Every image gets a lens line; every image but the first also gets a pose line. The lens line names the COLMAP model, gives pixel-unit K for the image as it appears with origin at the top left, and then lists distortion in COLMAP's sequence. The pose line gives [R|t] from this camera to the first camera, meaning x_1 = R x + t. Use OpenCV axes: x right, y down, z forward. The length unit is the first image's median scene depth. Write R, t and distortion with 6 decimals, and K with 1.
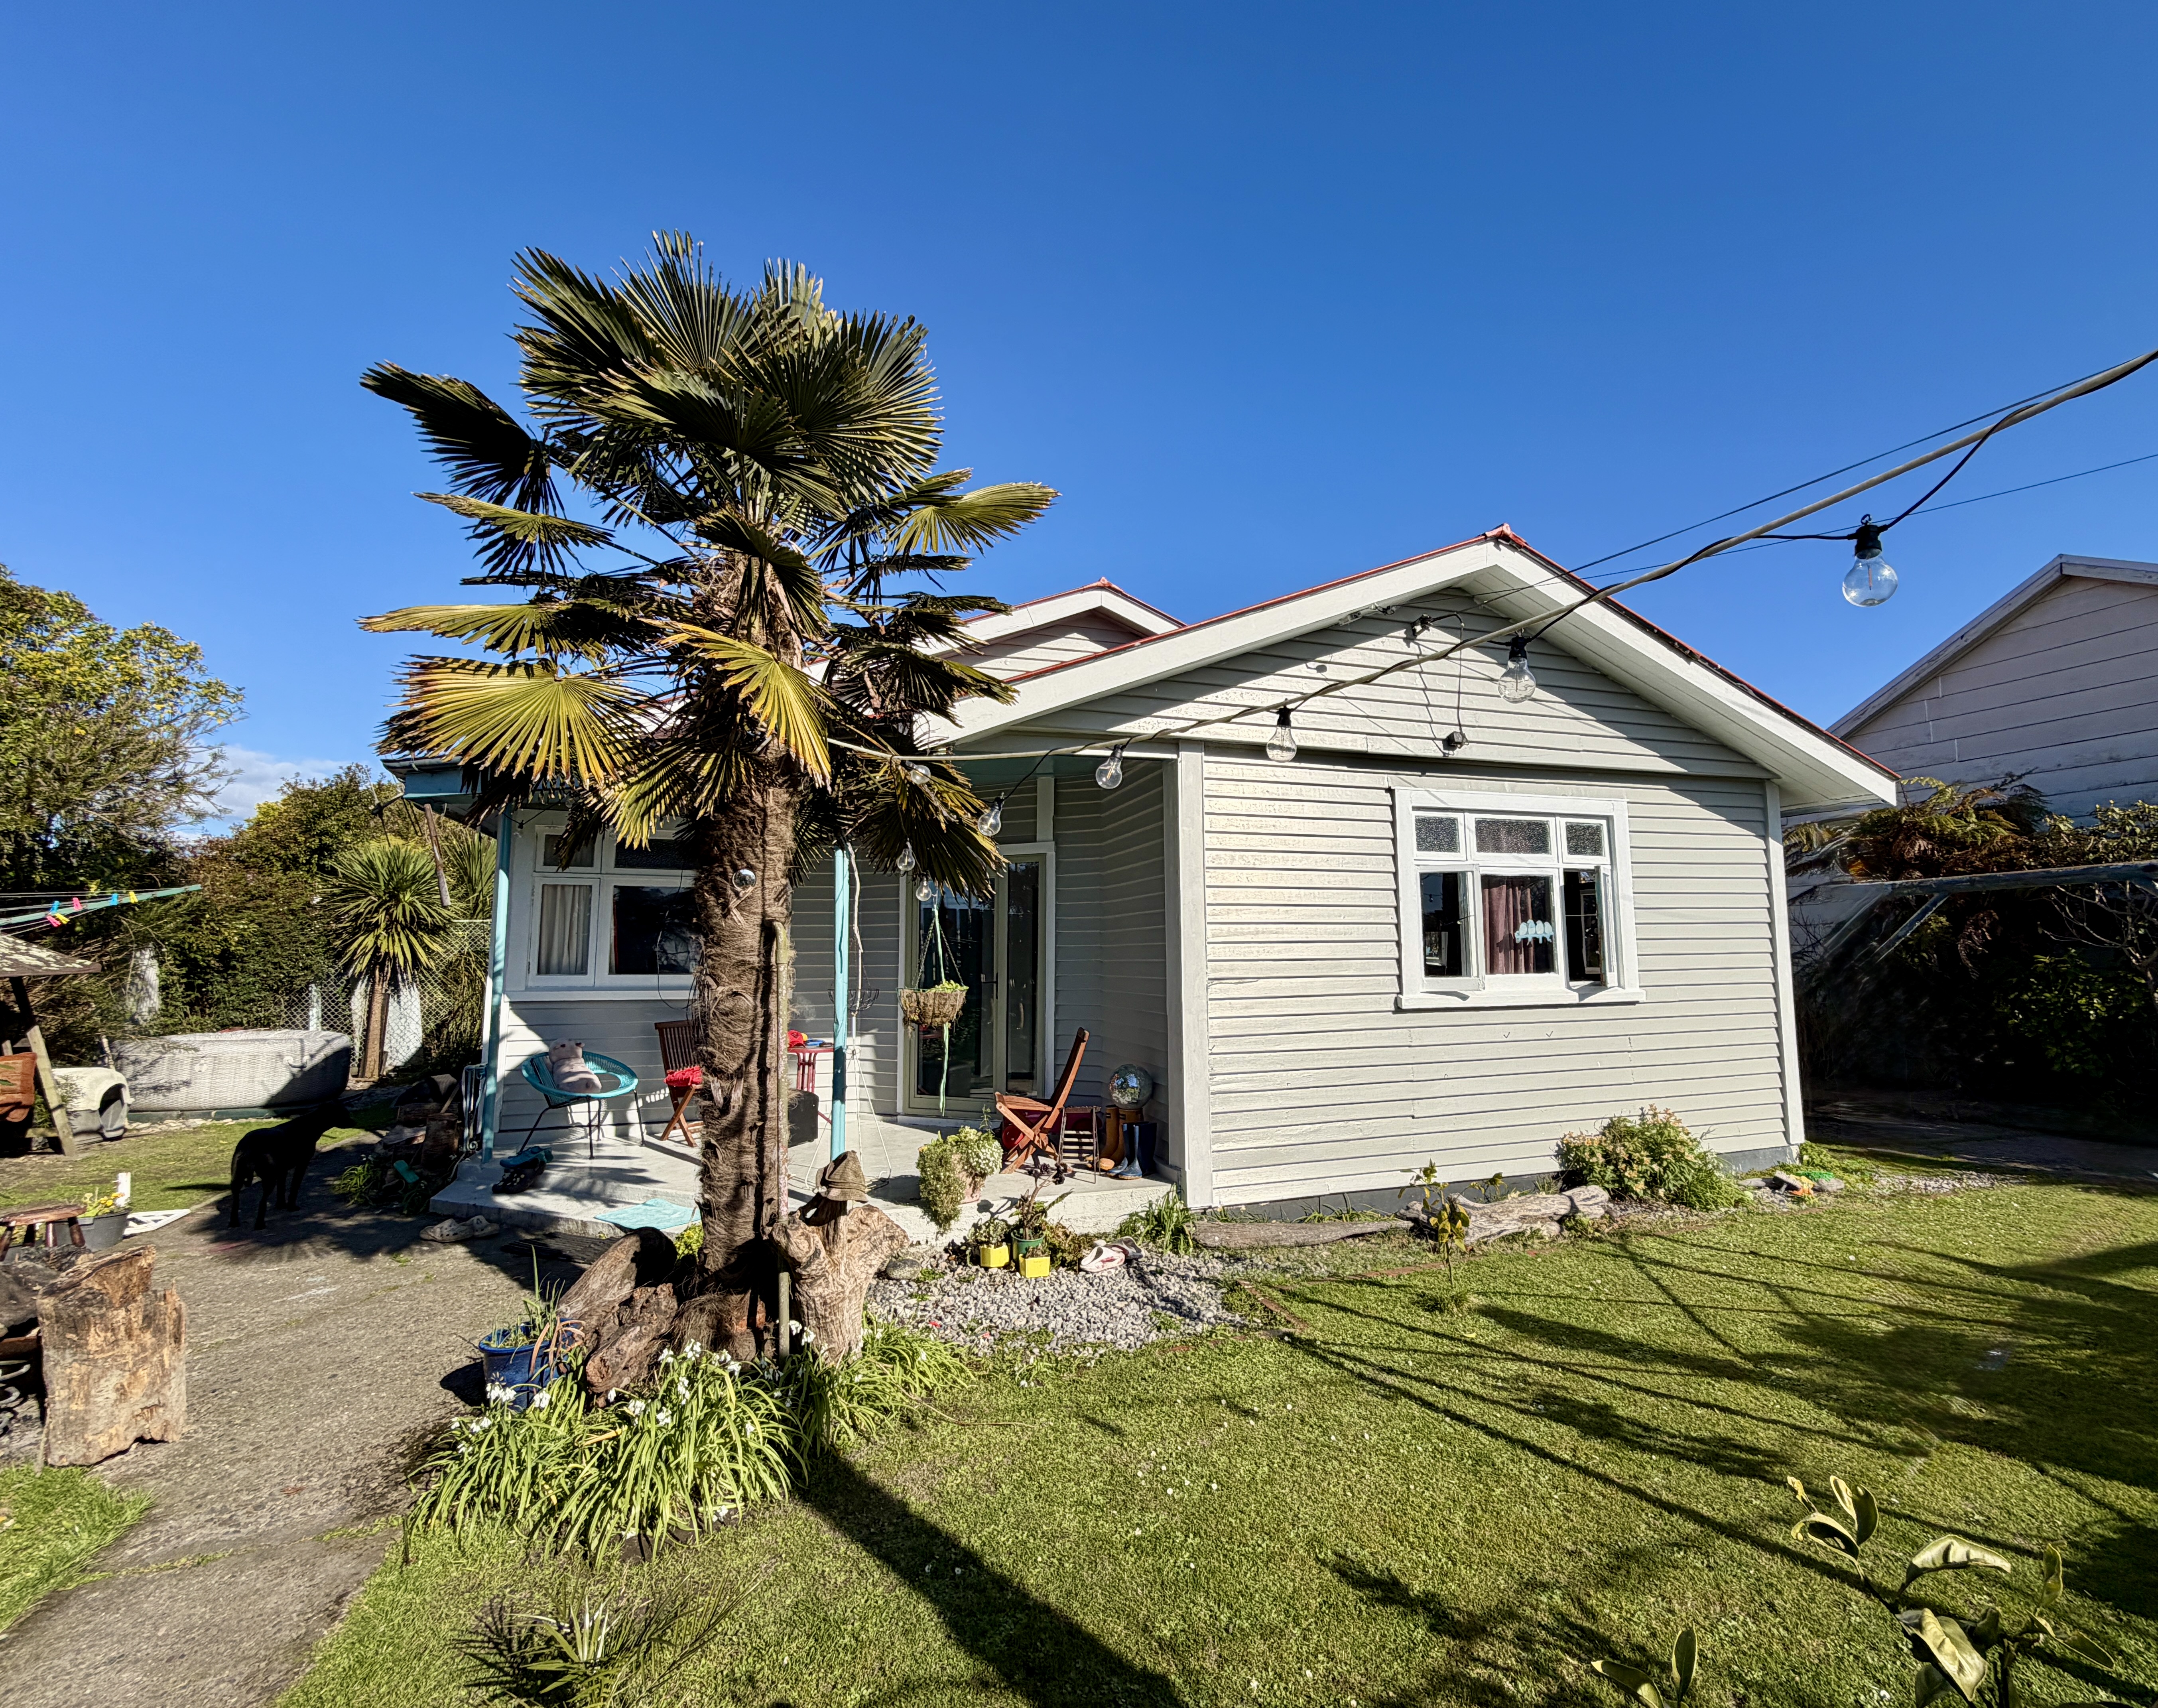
lens RADIAL K [[994.0, 0, 1090.4], [0, 994.0, 857.0], [0, 0, 1]] dist [-0.000810, 0.000316]
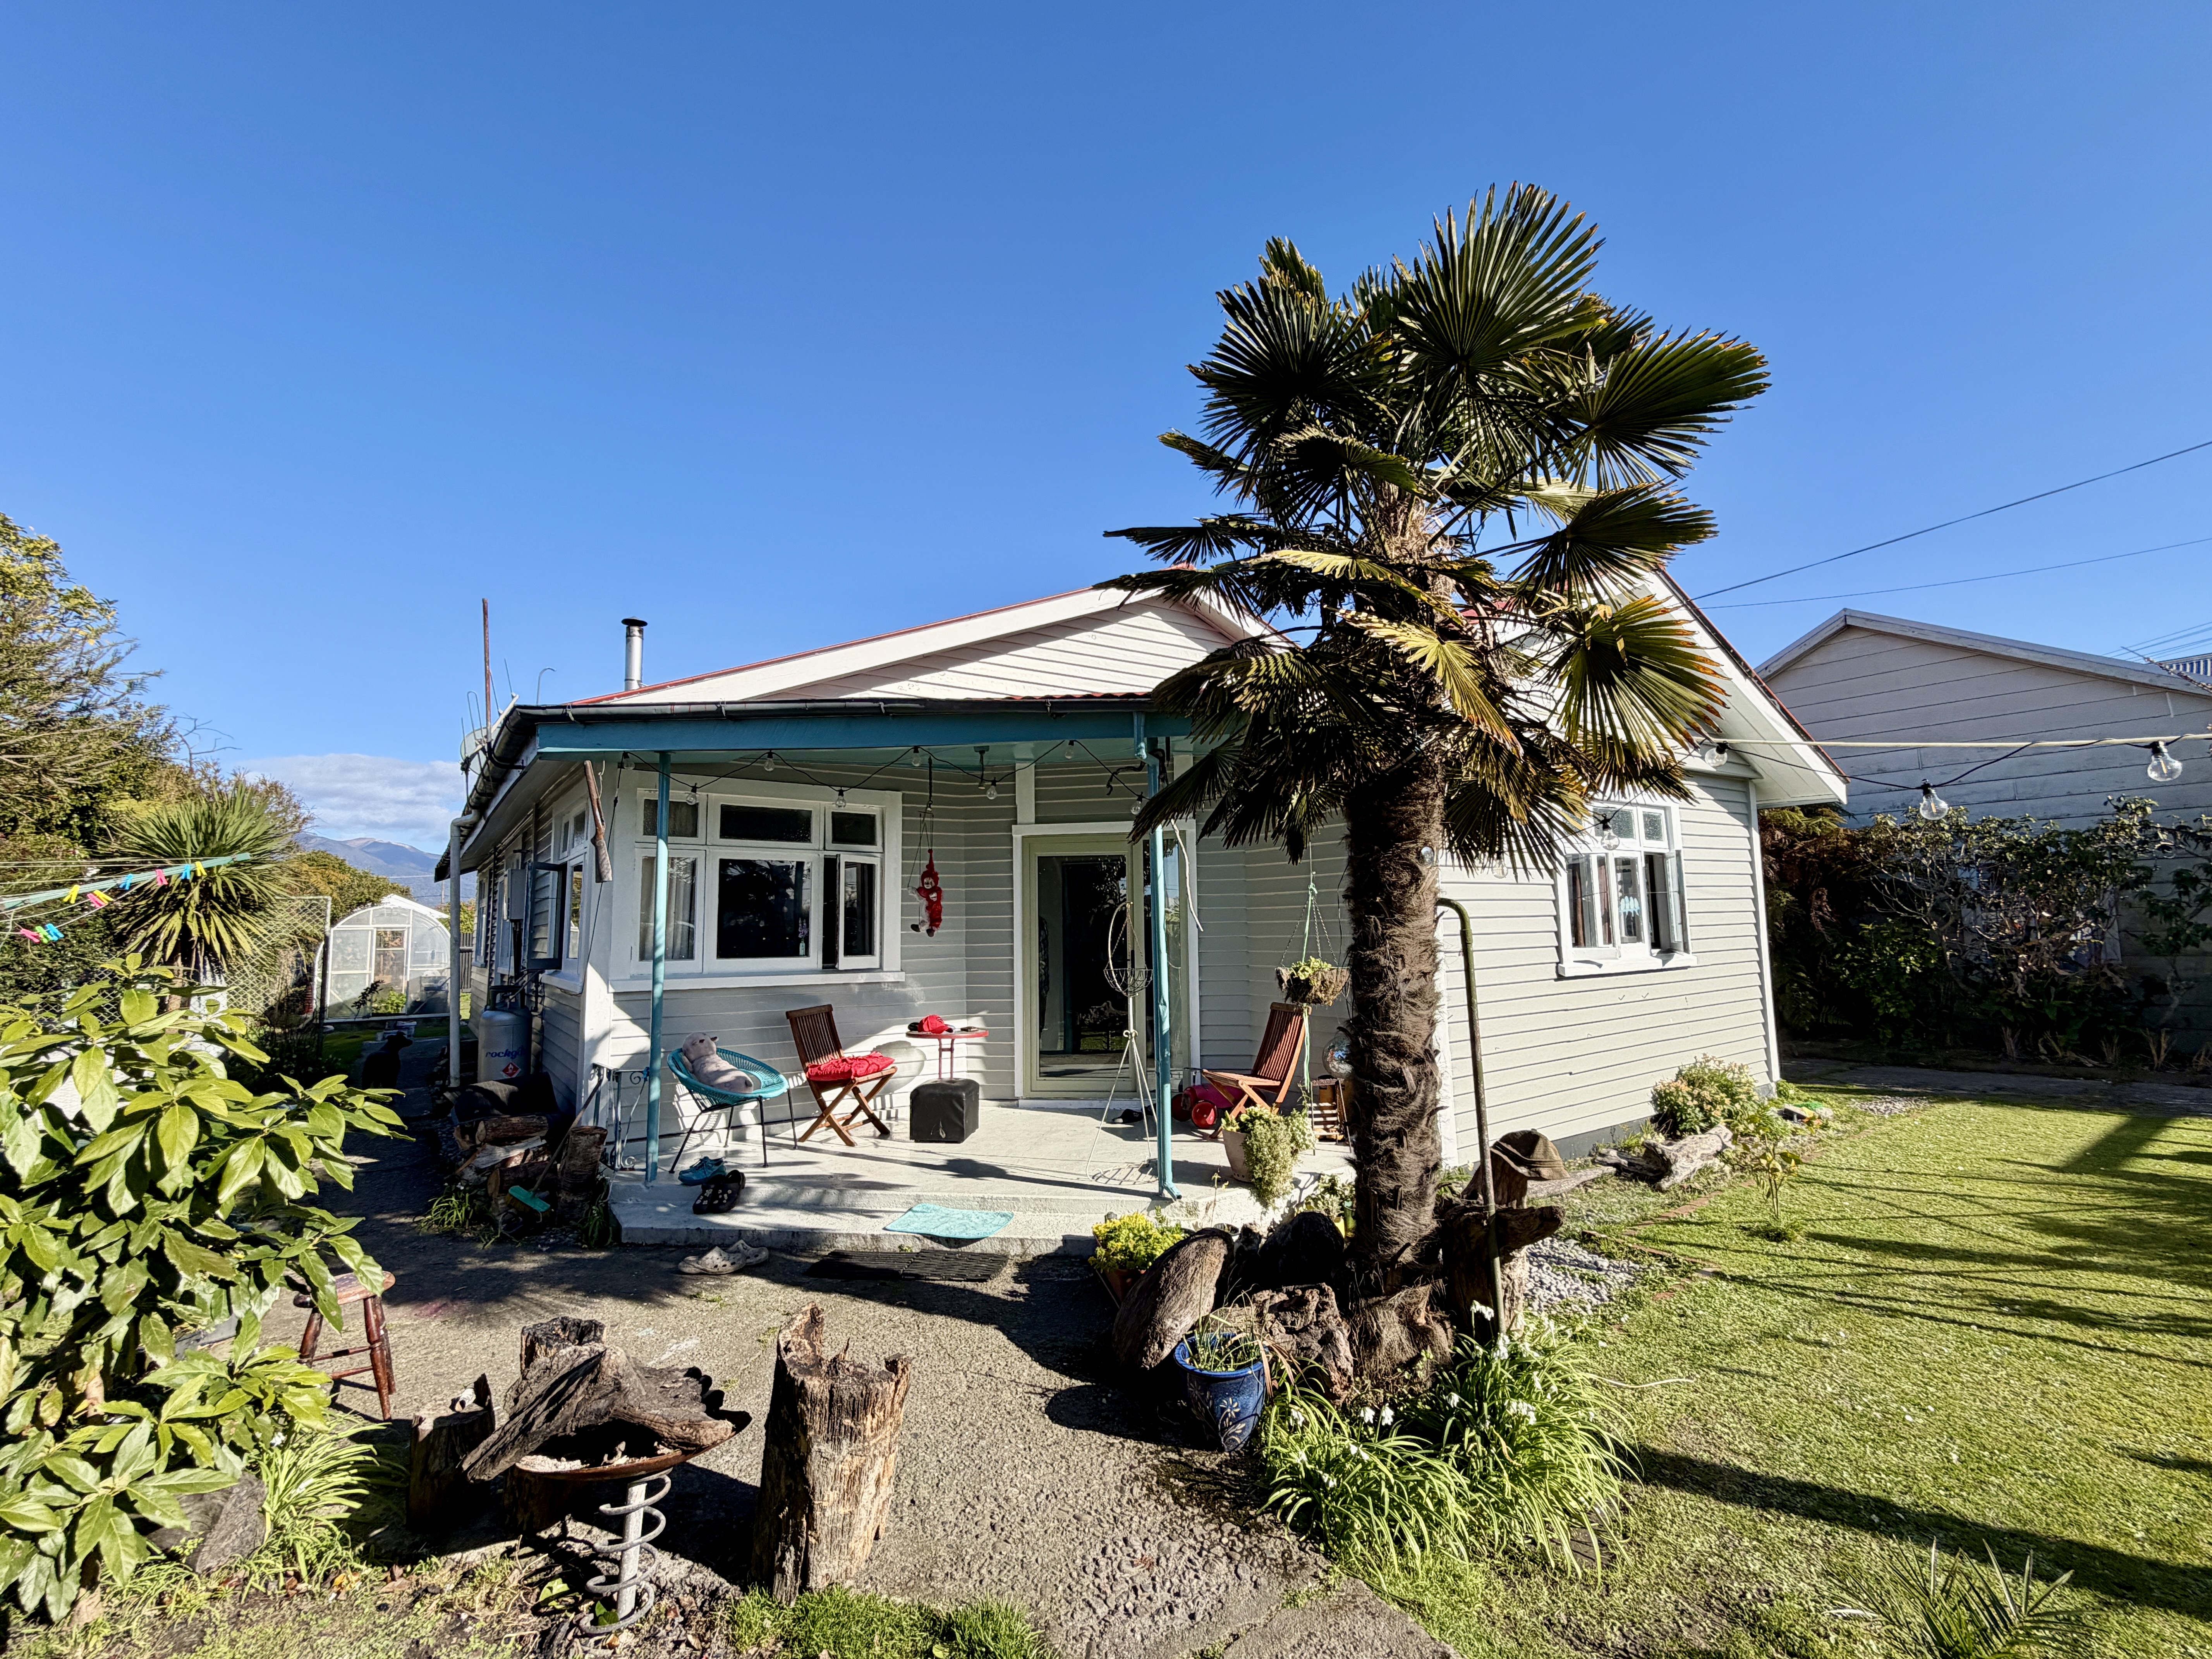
lens RADIAL K [[974.1, 0, 1105.7], [0, 974.1, 831.8], [0, 0, 1]] dist [0.000762, -0.000766]
pose [[0.963833, 0.016626, 0.265988, -0.458683], [-0.016143, 0.999862, -0.004003, 0.003313], [-0.266018, -0.000436, 0.963968, 0.084635]]
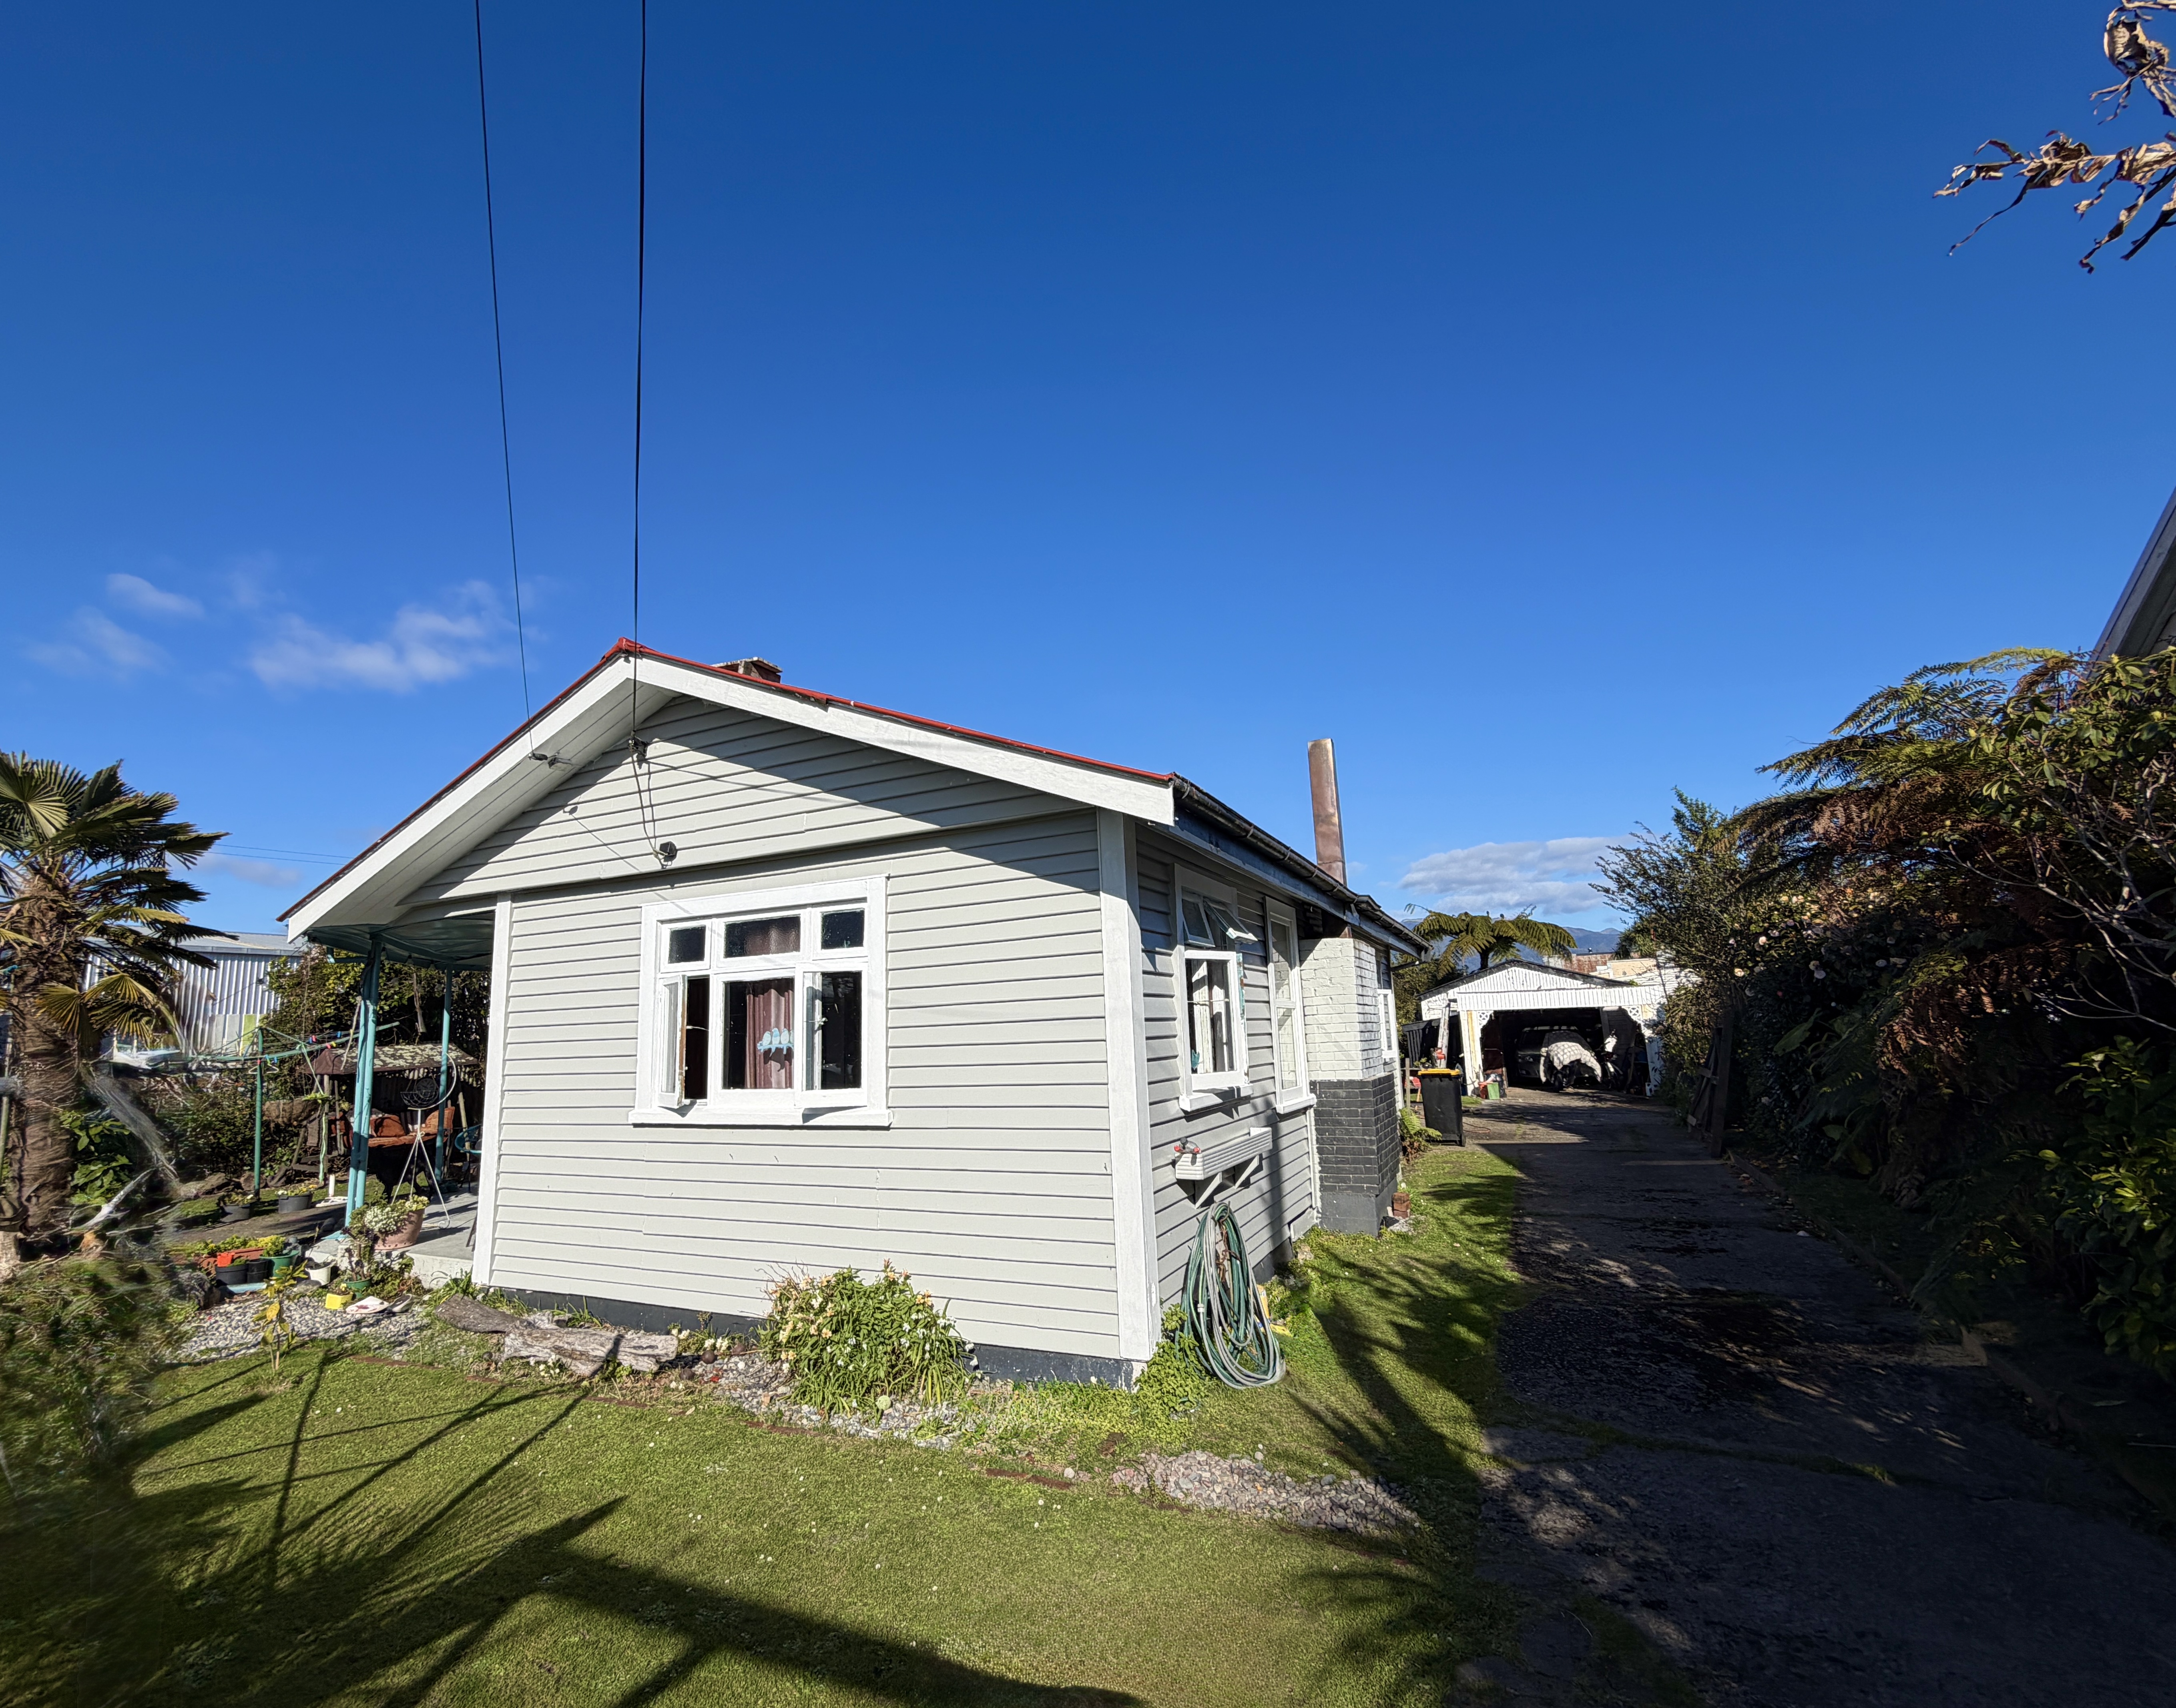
lens RADIAL K [[1002.1, 0, 1098.1], [0, 1002.1, 854.0], [0, 0, 1]] dist [-0.000810, 0.000316]
pose [[0.700196, -0.135759, -0.700925, 1.385913], [0.101943, 0.990706, -0.090049, 0.019944], [0.706635, -0.008402, 0.707528, 0.602953]]
